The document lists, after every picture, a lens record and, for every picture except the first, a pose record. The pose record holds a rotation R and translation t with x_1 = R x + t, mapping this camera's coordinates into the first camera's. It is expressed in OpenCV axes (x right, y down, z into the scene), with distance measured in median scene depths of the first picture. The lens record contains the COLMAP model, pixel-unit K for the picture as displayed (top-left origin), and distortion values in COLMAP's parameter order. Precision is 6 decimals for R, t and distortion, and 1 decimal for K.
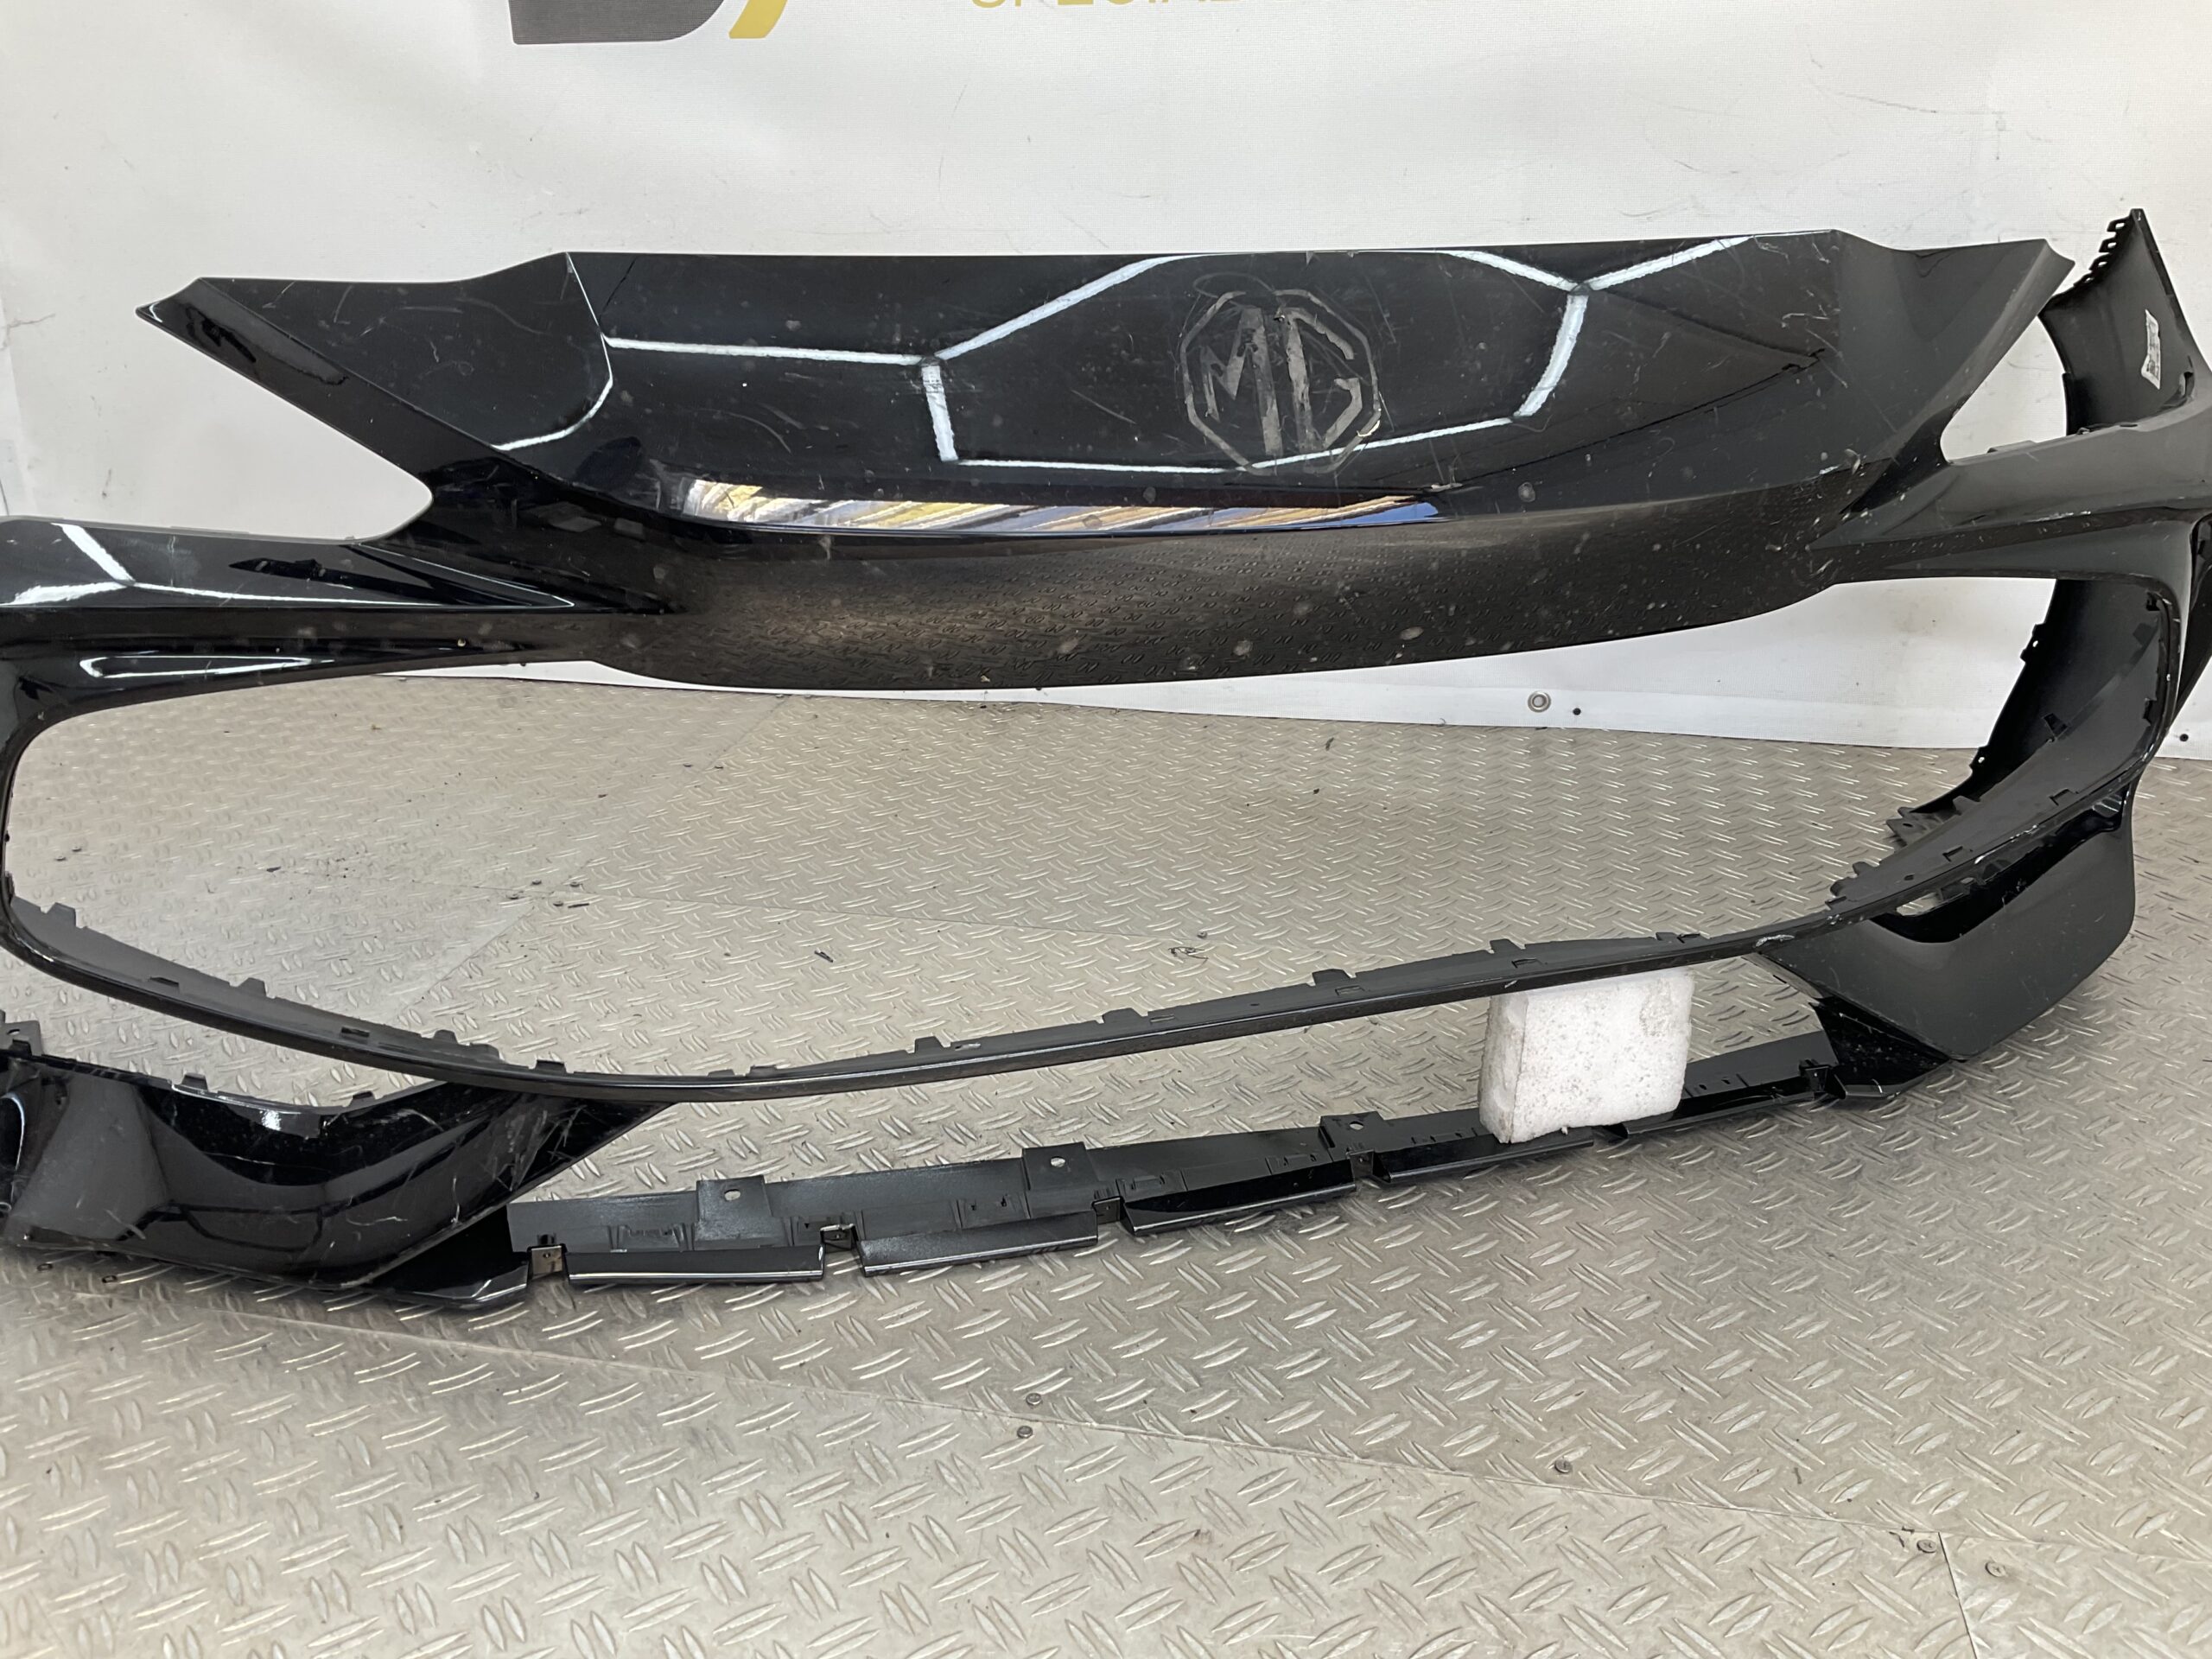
lens RADIAL K [[1839.9, 0, 1106.0], [0, 1839.9, 829.5], [0, 0, 1]] dist [0.119093, -0.205110]
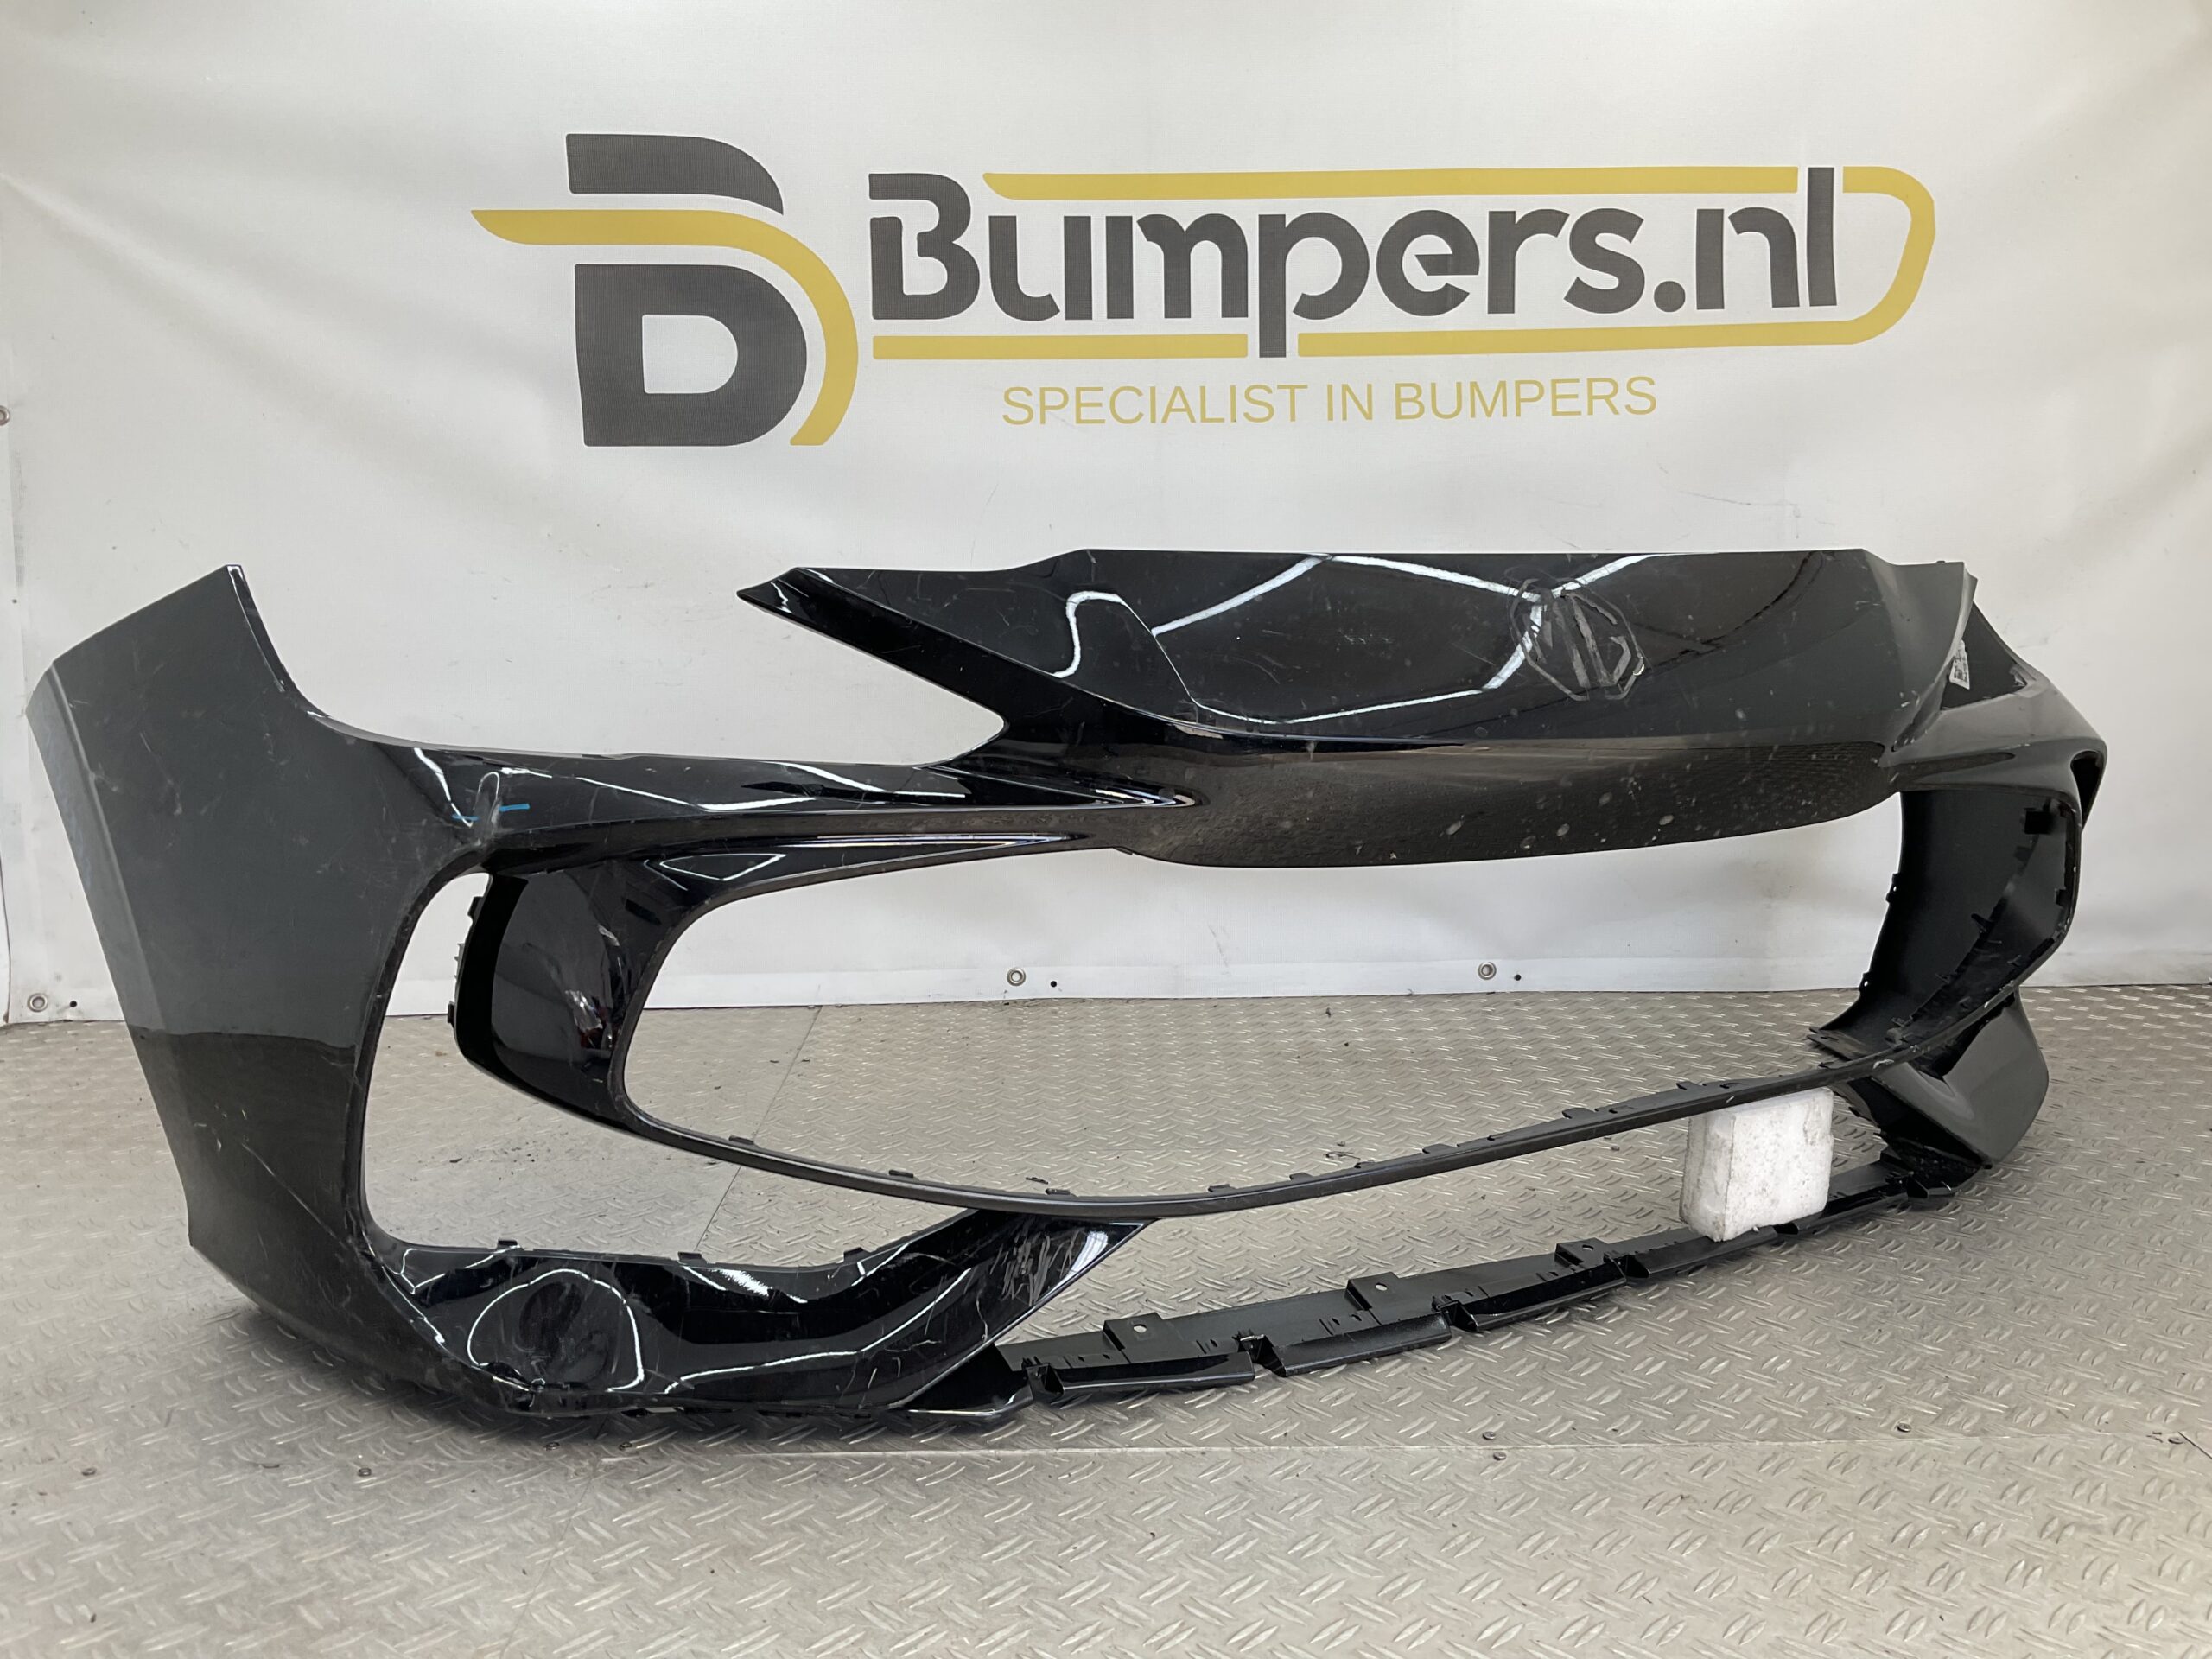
lens RADIAL K [[1839.9, 0, 1106.0], [0, 1839.9, 829.5], [0, 0, 1]] dist [0.119093, -0.205110]
pose [[0.973839, -0.029089, 0.225370, -0.561001], [0.079135, 0.973104, -0.216348, 0.167901], [-0.213015, 0.228522, 0.949948, -0.205051]]
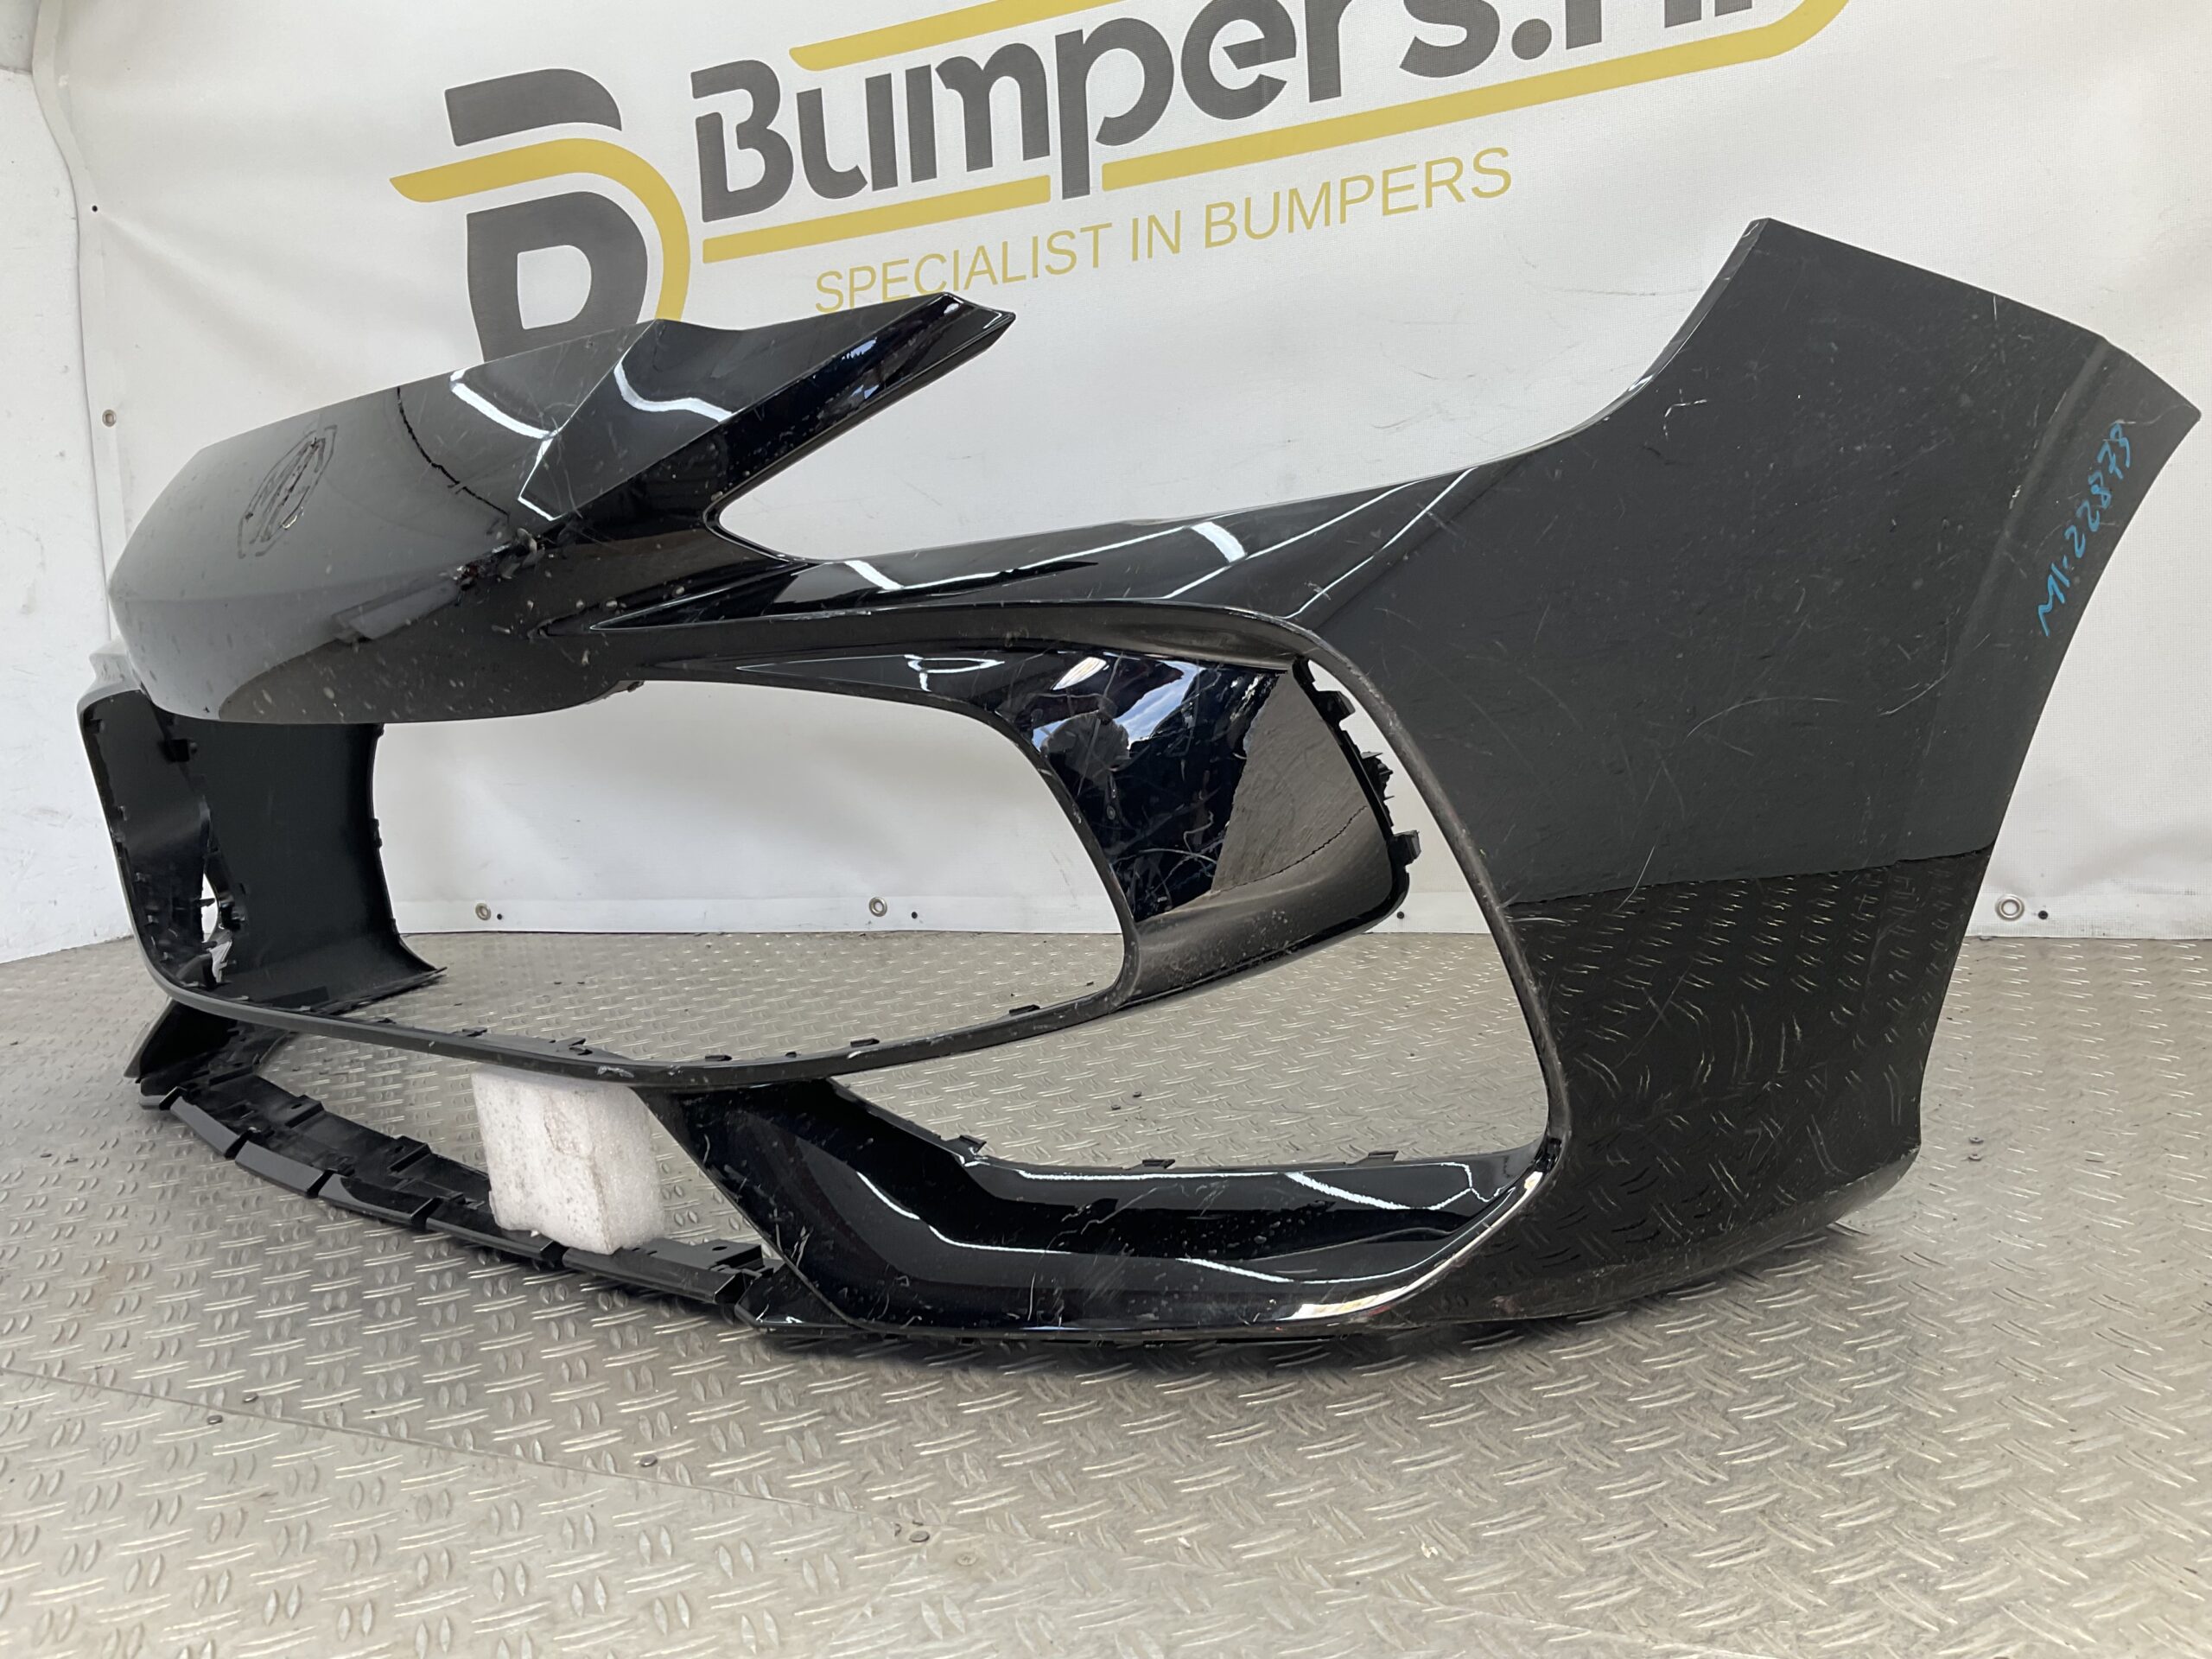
lens RADIAL K [[1839.2, 0, 1106.0], [0, 1839.2, 829.5], [0, 0, 1]] dist [0.132580, -0.295351]
pose [[0.970741, -0.038416, -0.237038, 0.695463], [-0.014643, 0.975813, -0.218115, 0.222311], [0.239684, 0.215204, 0.946699, 0.063798]]
